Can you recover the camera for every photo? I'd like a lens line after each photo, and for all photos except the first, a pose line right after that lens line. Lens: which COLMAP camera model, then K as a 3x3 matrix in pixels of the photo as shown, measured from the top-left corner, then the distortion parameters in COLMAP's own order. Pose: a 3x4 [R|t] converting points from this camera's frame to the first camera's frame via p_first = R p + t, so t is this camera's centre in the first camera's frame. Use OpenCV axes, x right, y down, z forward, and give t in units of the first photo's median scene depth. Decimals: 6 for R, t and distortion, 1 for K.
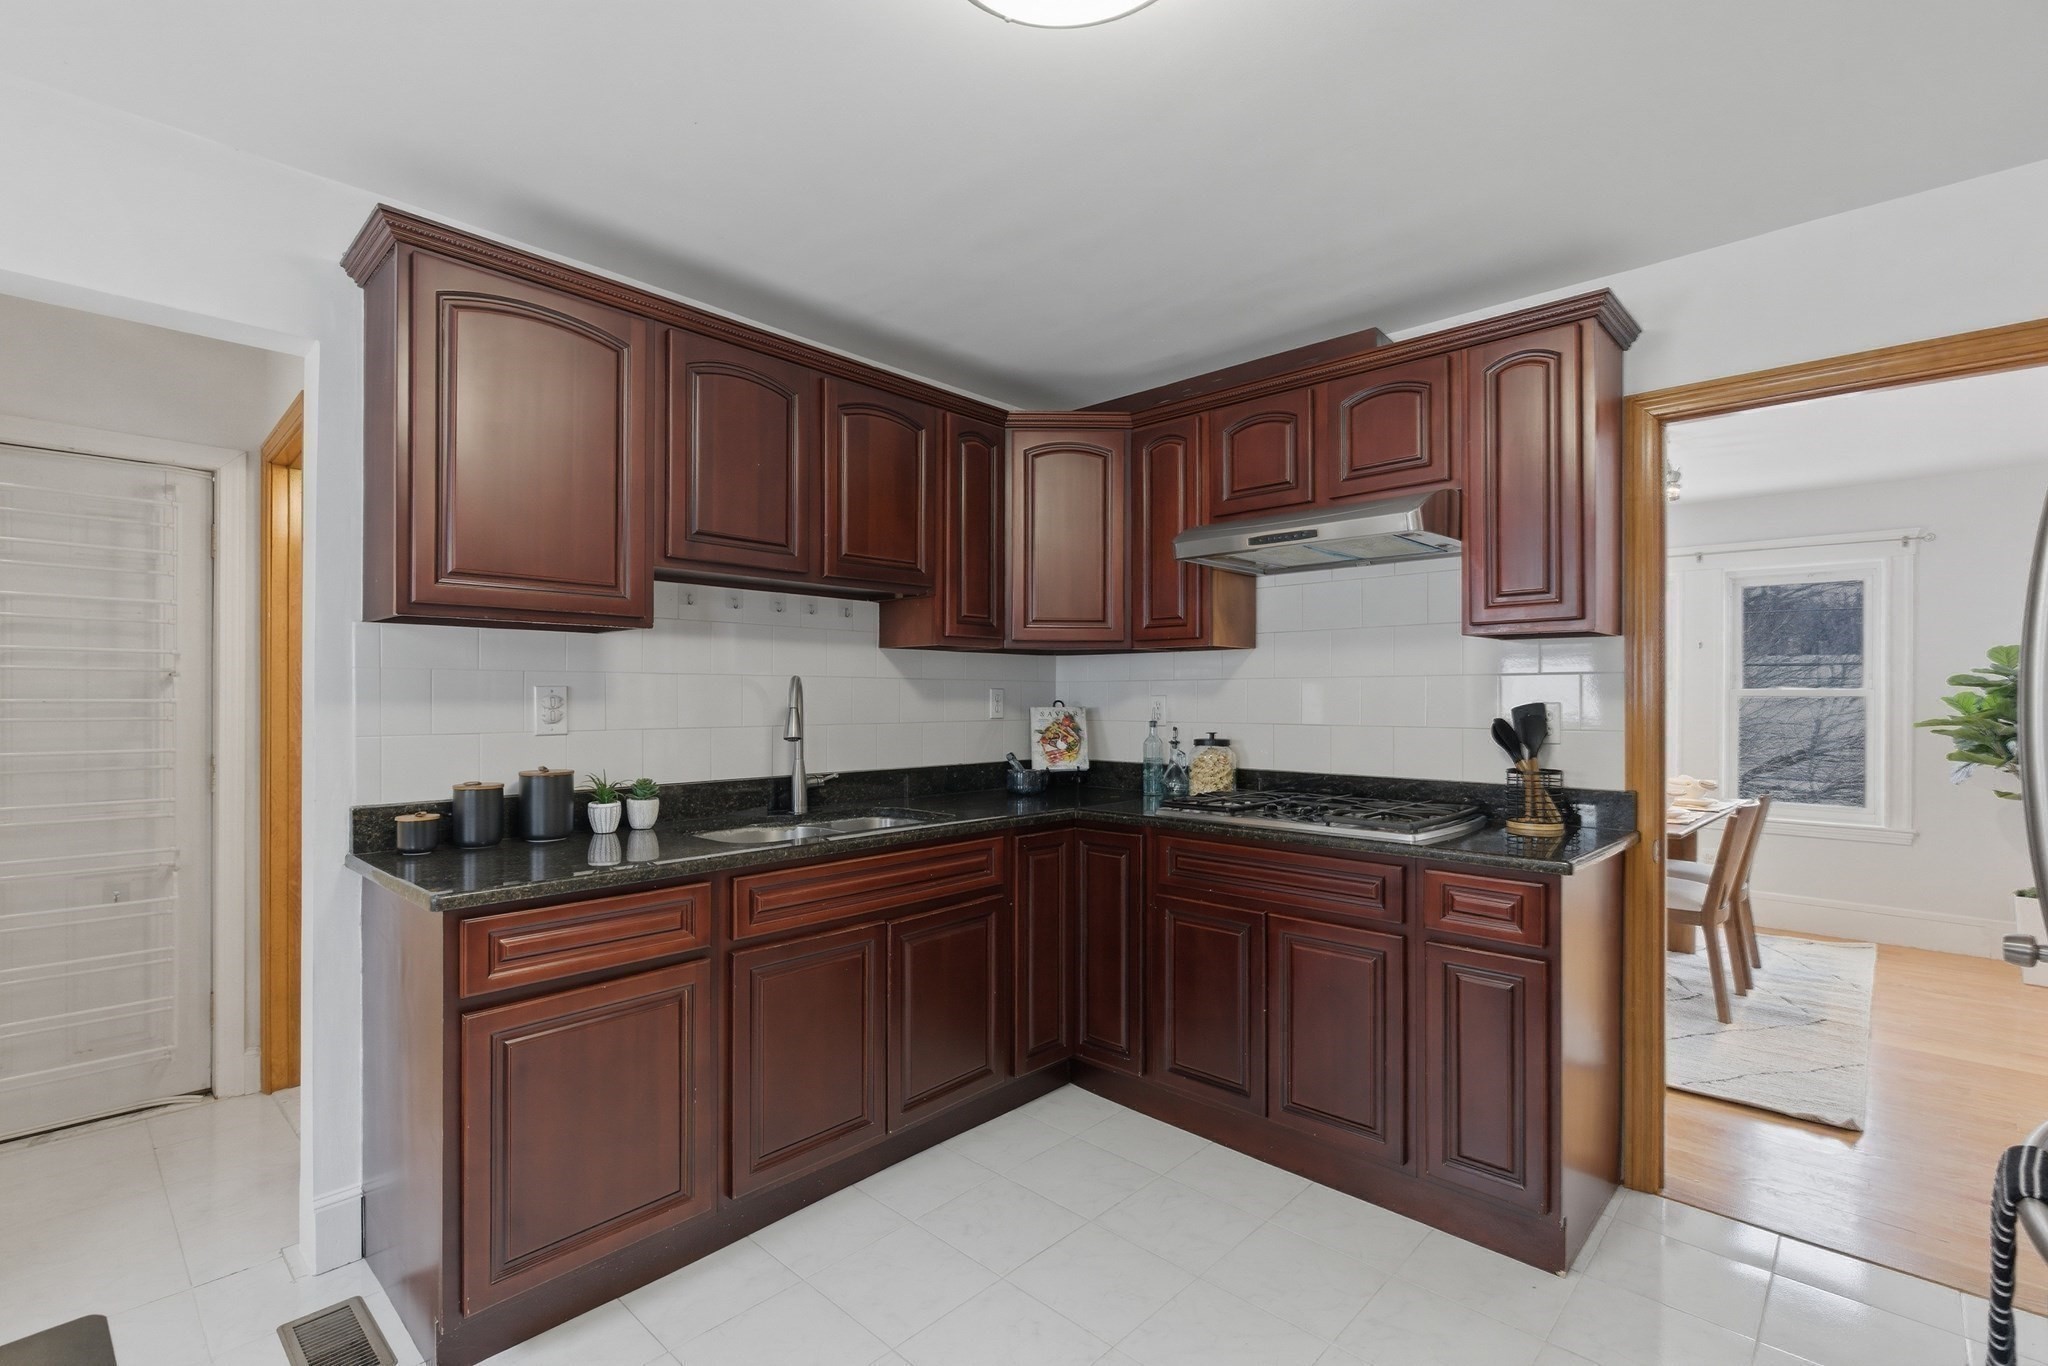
lens RADIAL K [[929.7, 0, 1017.3], [0, 929.7, 704.4], [0, 0, 1]] dist [-0.001255, -0.000102]
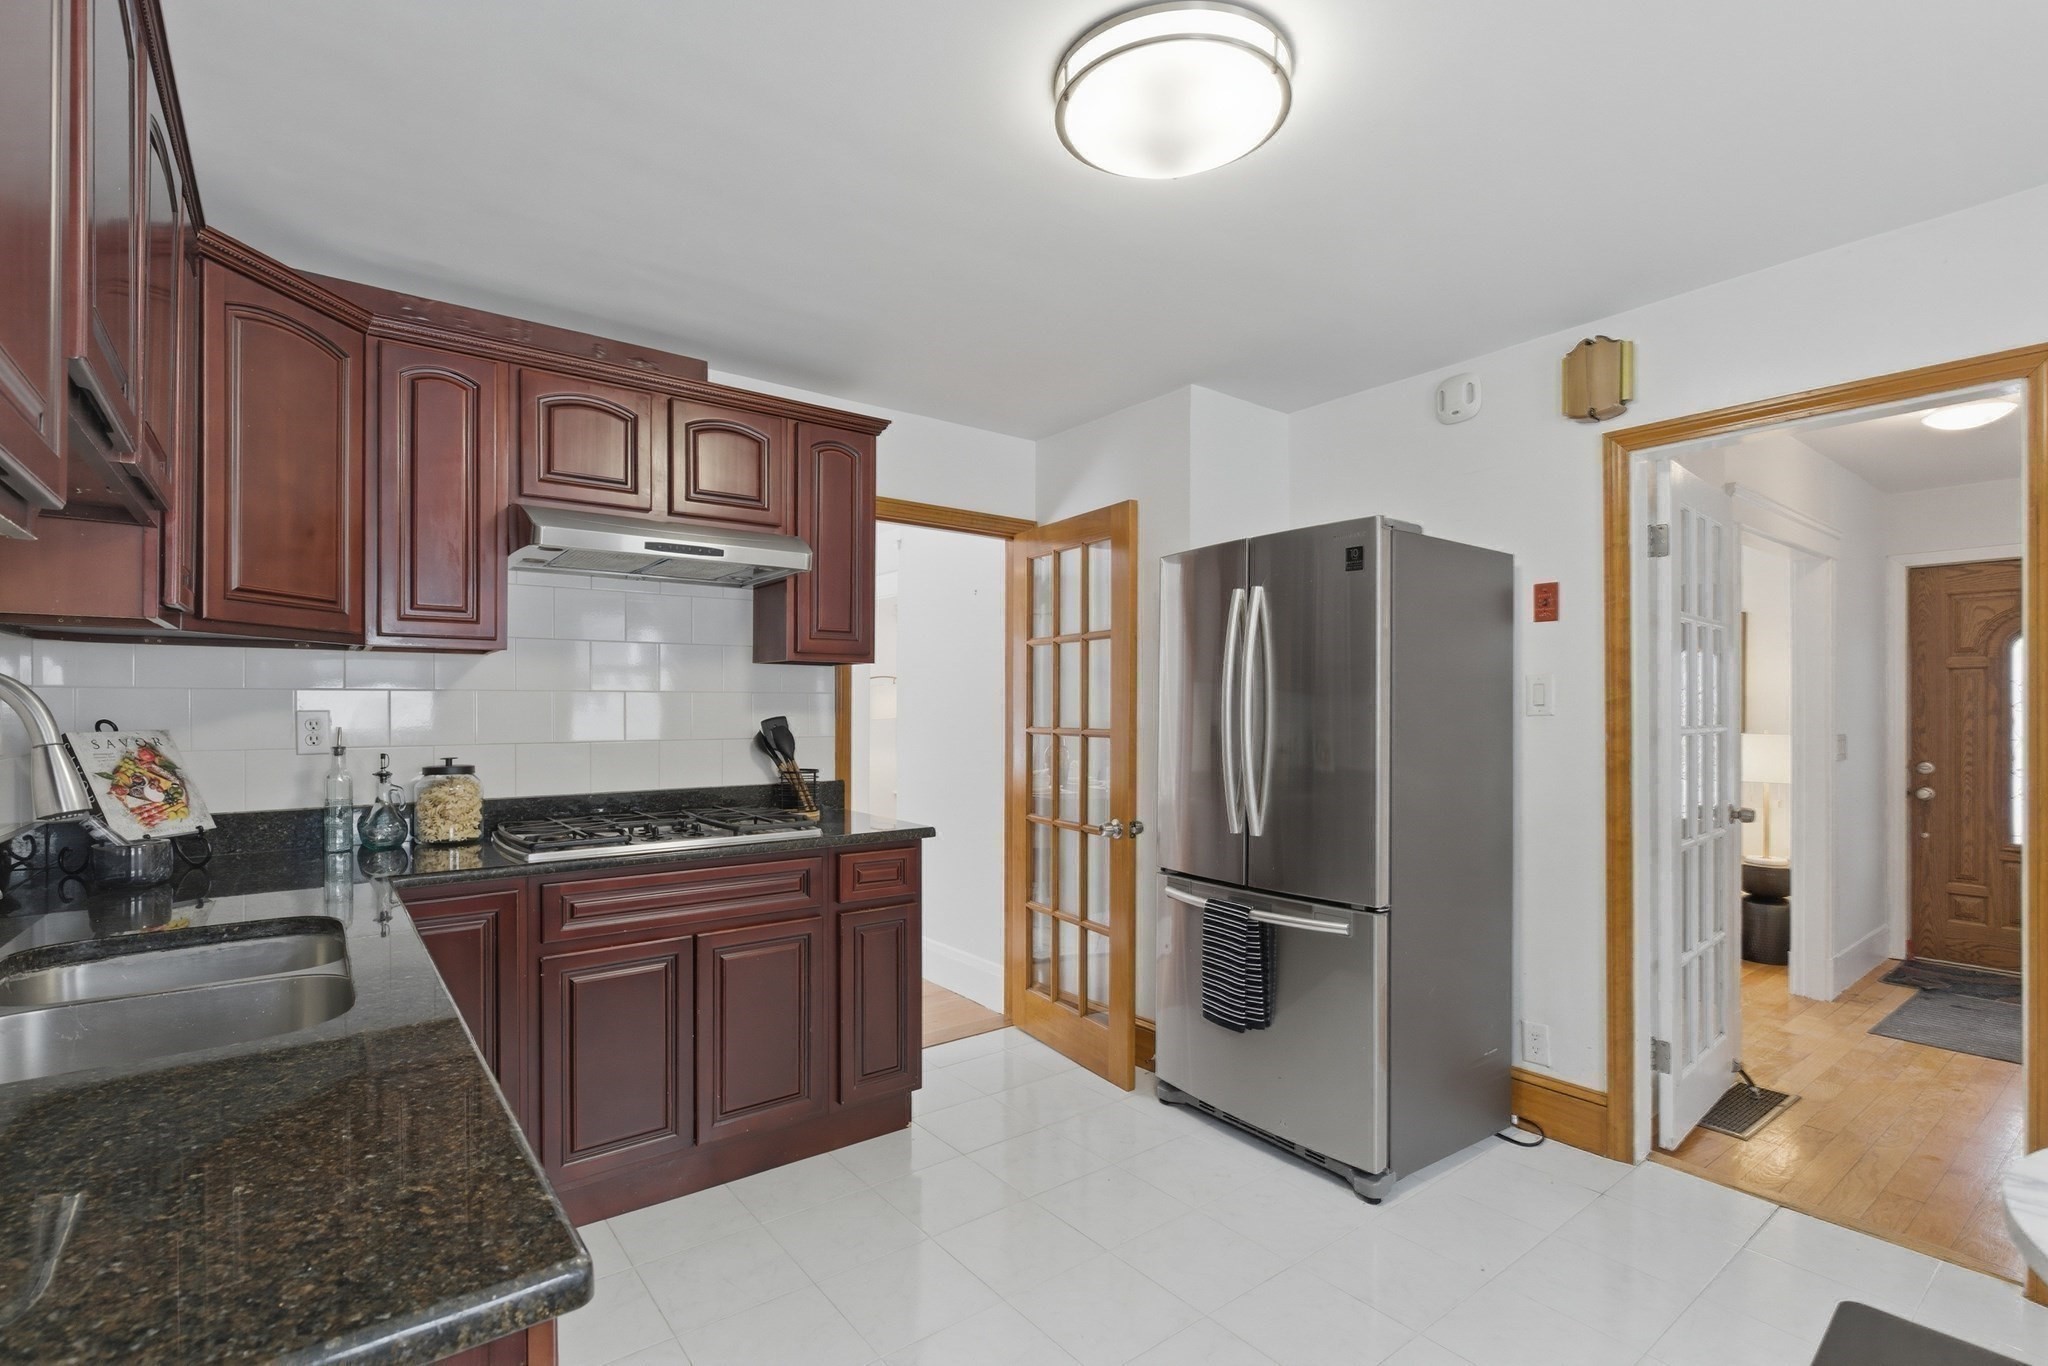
lens RADIAL K [[939.3, 0, 1023.0], [0, 939.3, 710.4], [0, 0, 1]] dist [0.000266, -0.000307]
pose [[0.155565, -0.003609, 0.987819, -0.555666], [0.008270, 0.999963, 0.002351, -0.008447], [-0.987791, 0.007803, 0.155589, 0.435810]]
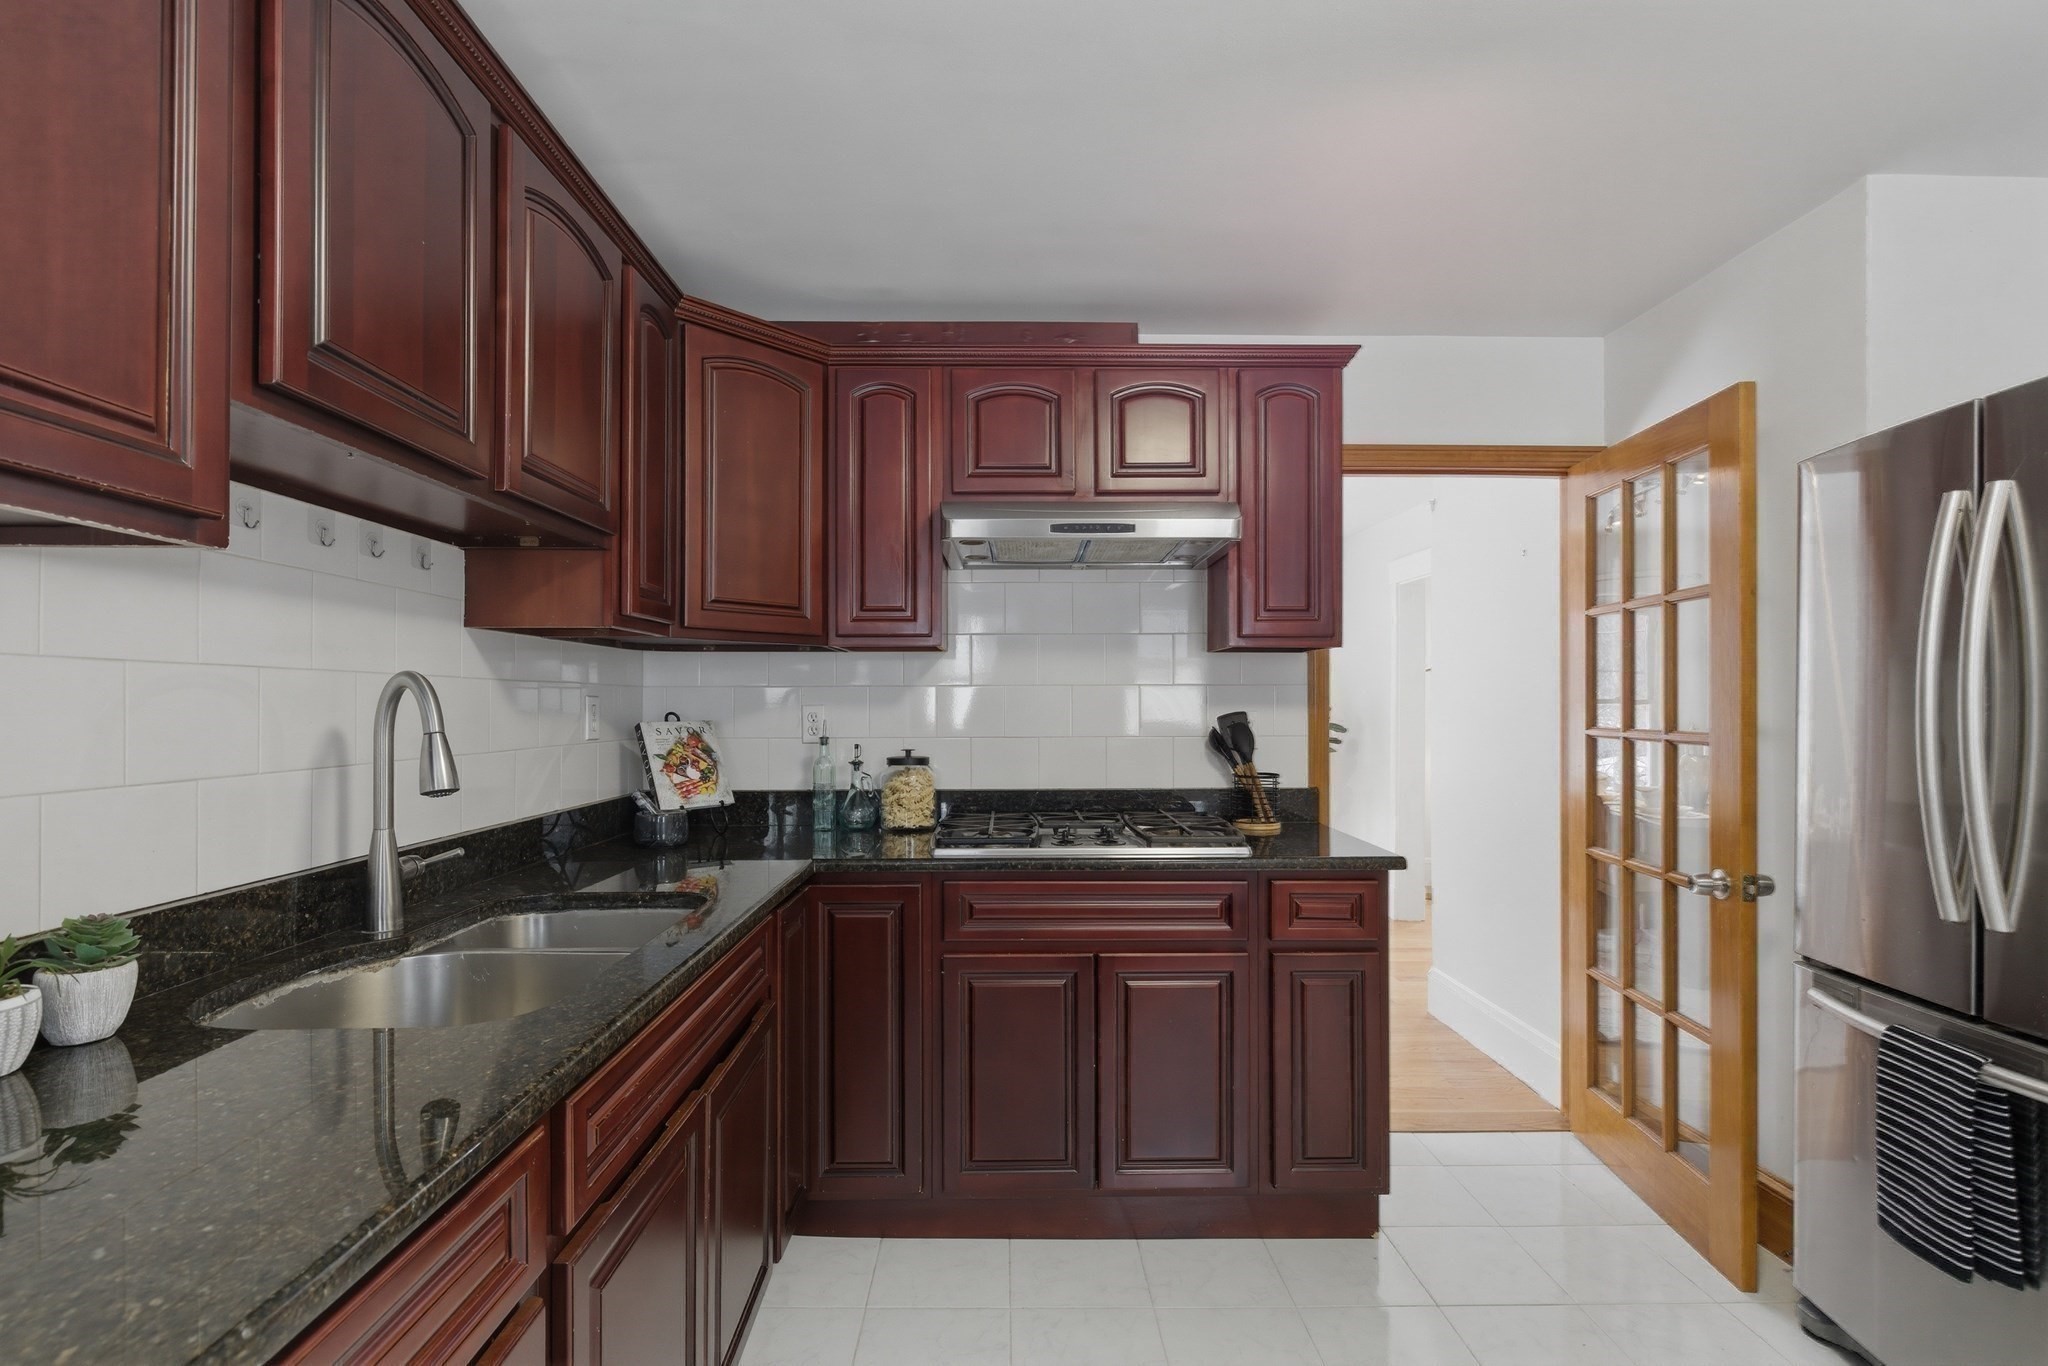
lens RADIAL K [[929.7, 0, 1017.5], [0, 929.7, 697.8], [0, 0, 1]] dist [-0.000455, 0.000860]
pose [[0.713100, 0.002681, 0.701057, -0.342758], [0.007758, 0.999901, -0.011716, -0.006224], [-0.701020, 0.013793, 0.713009, 0.365427]]
